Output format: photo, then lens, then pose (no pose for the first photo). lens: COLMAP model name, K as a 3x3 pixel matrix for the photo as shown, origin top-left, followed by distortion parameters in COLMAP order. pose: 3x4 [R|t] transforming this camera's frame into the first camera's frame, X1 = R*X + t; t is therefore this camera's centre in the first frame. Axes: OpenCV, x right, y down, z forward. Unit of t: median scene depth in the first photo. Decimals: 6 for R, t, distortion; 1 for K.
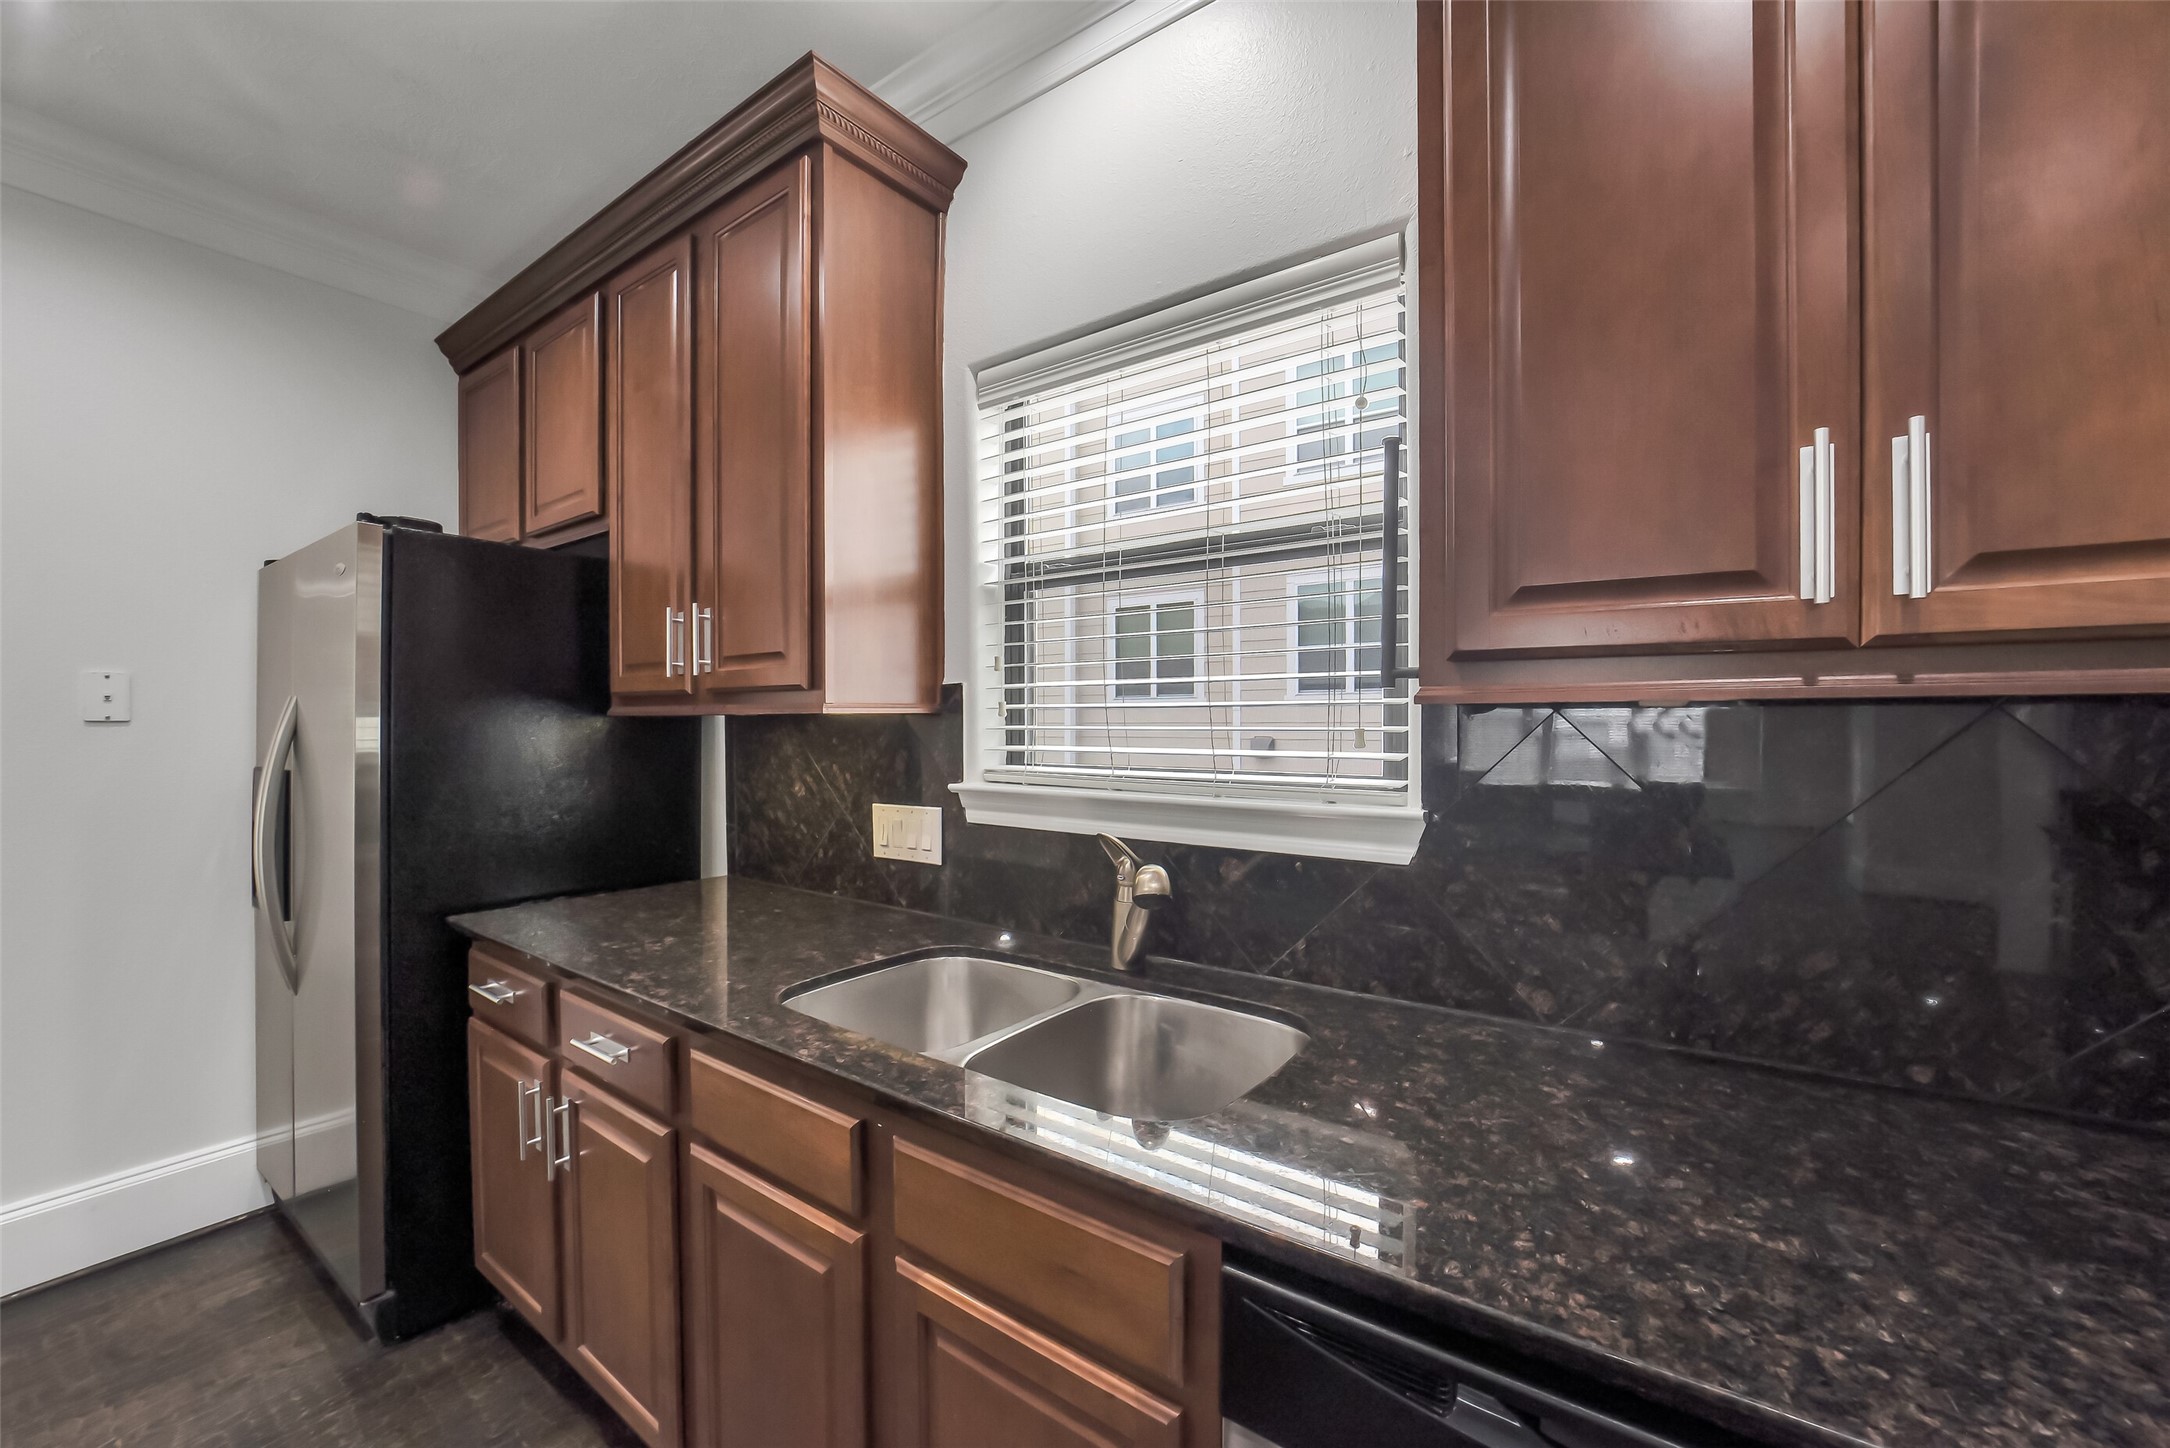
lens RADIAL K [[845.3, 0, 1085.0], [0, 845.3, 724.0], [0, 0, 1]] dist [-0.039601, 0.010477]
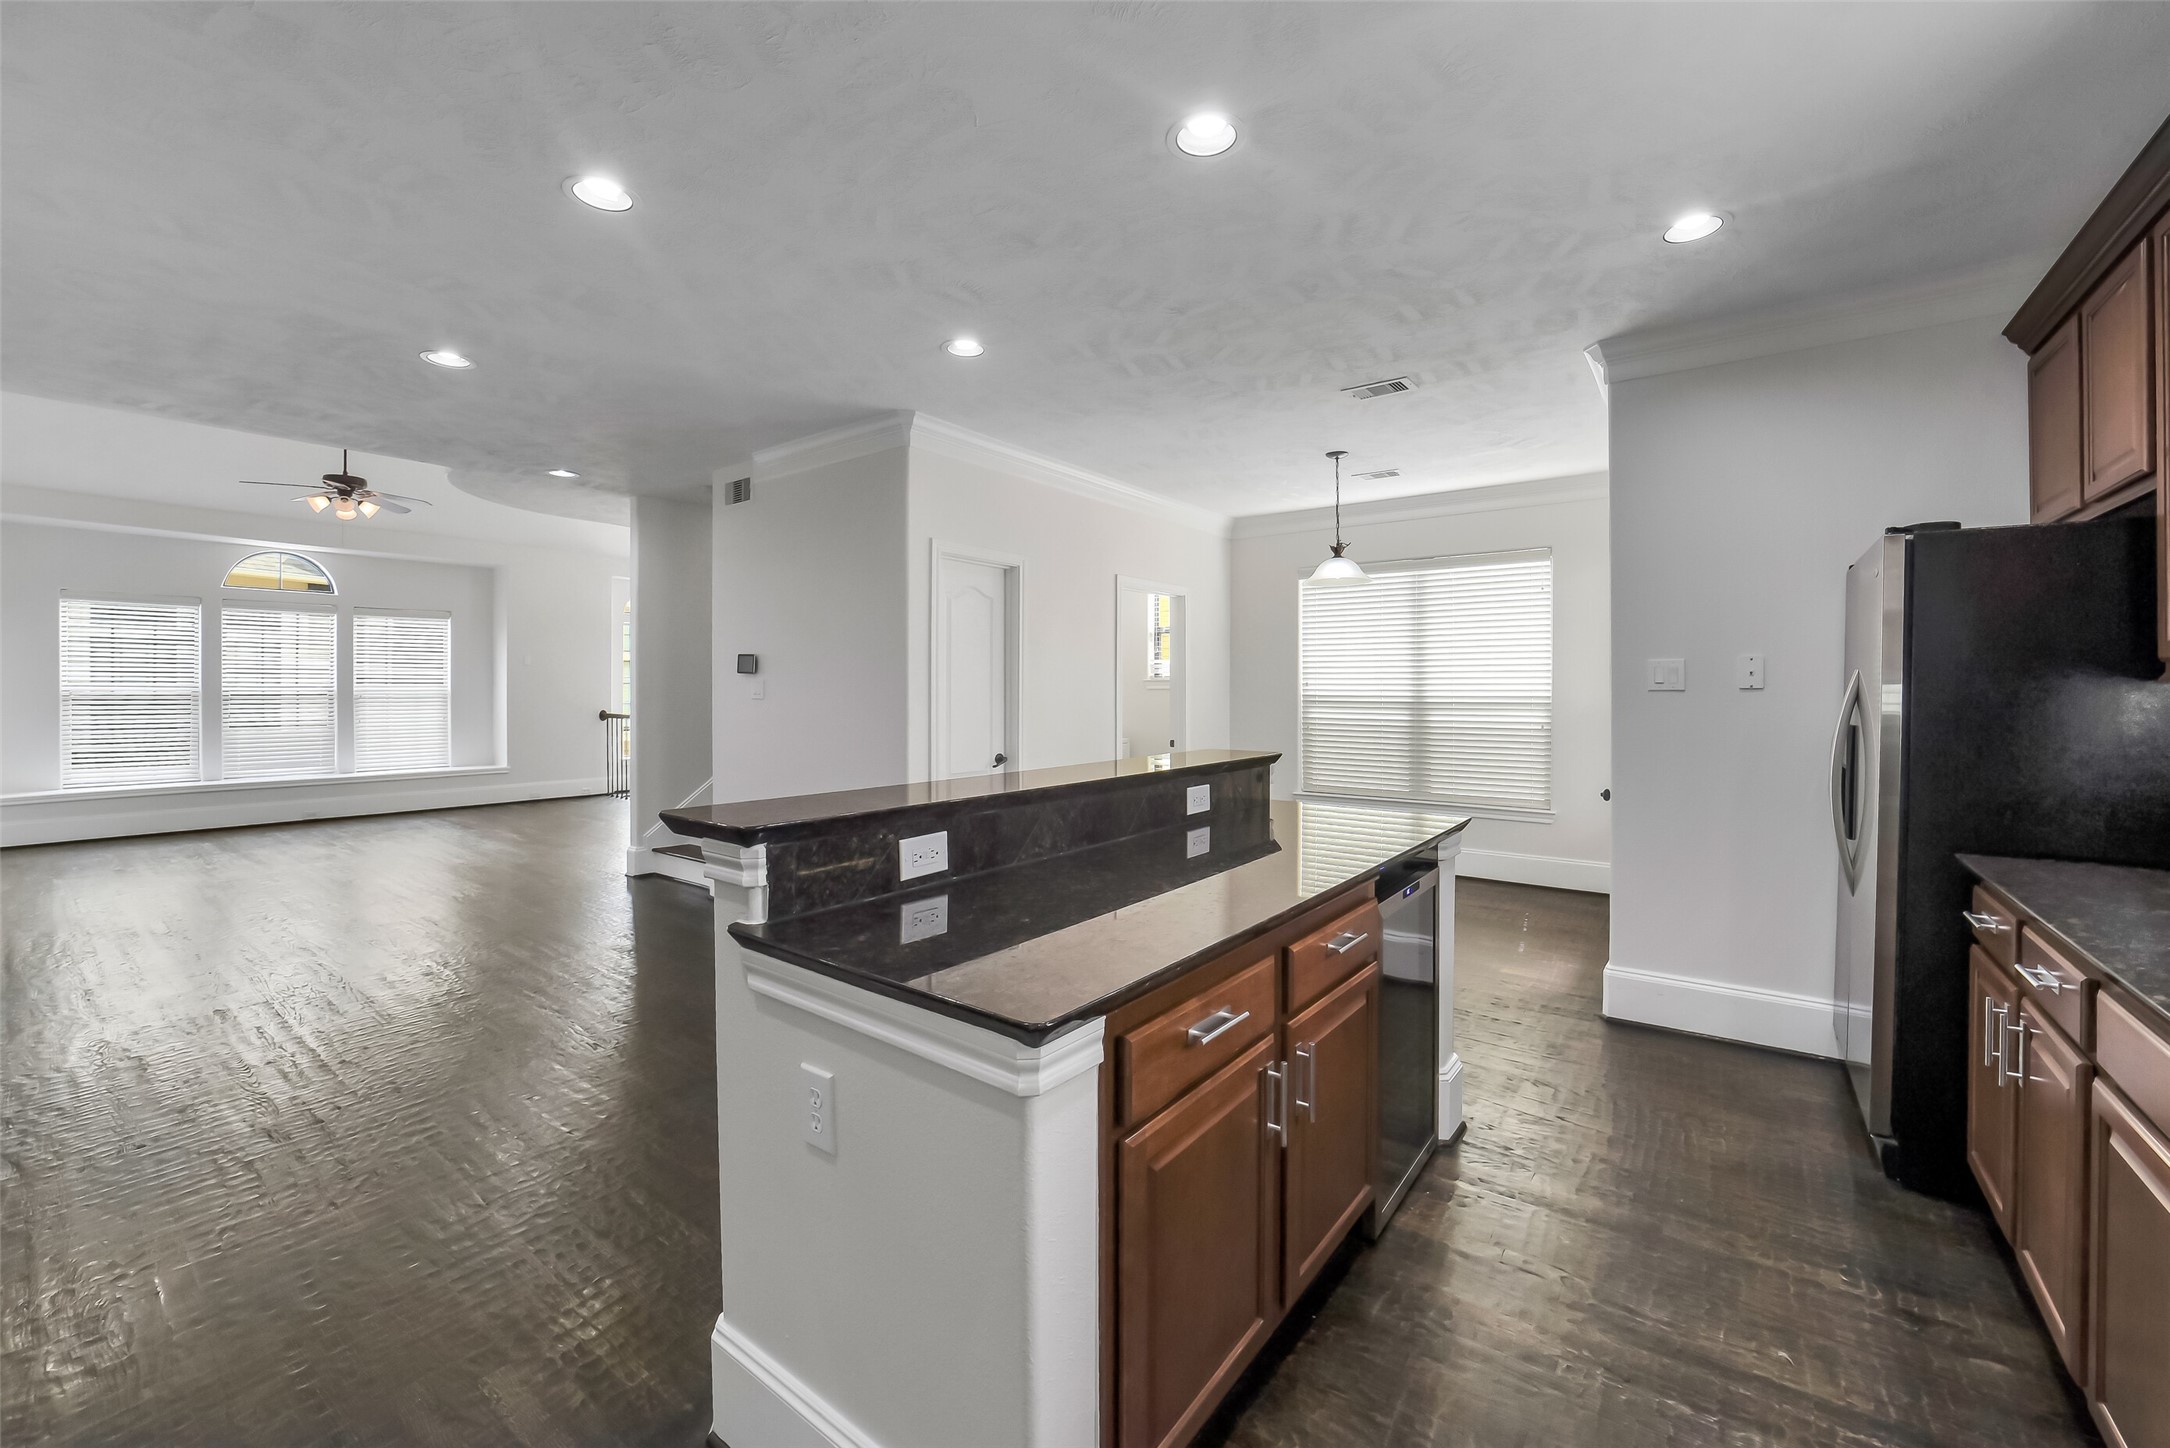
lens RADIAL K [[862.2, 0, 1095.4], [0, 862.2, 703.8], [0, 0, 1]] dist [-0.010415, -0.000227]
pose [[-0.016598, 0.021802, -0.999625, 0.463540], [-0.005763, 0.999744, 0.021900, -0.001414], [0.999846, 0.006124, -0.016468, -0.212480]]
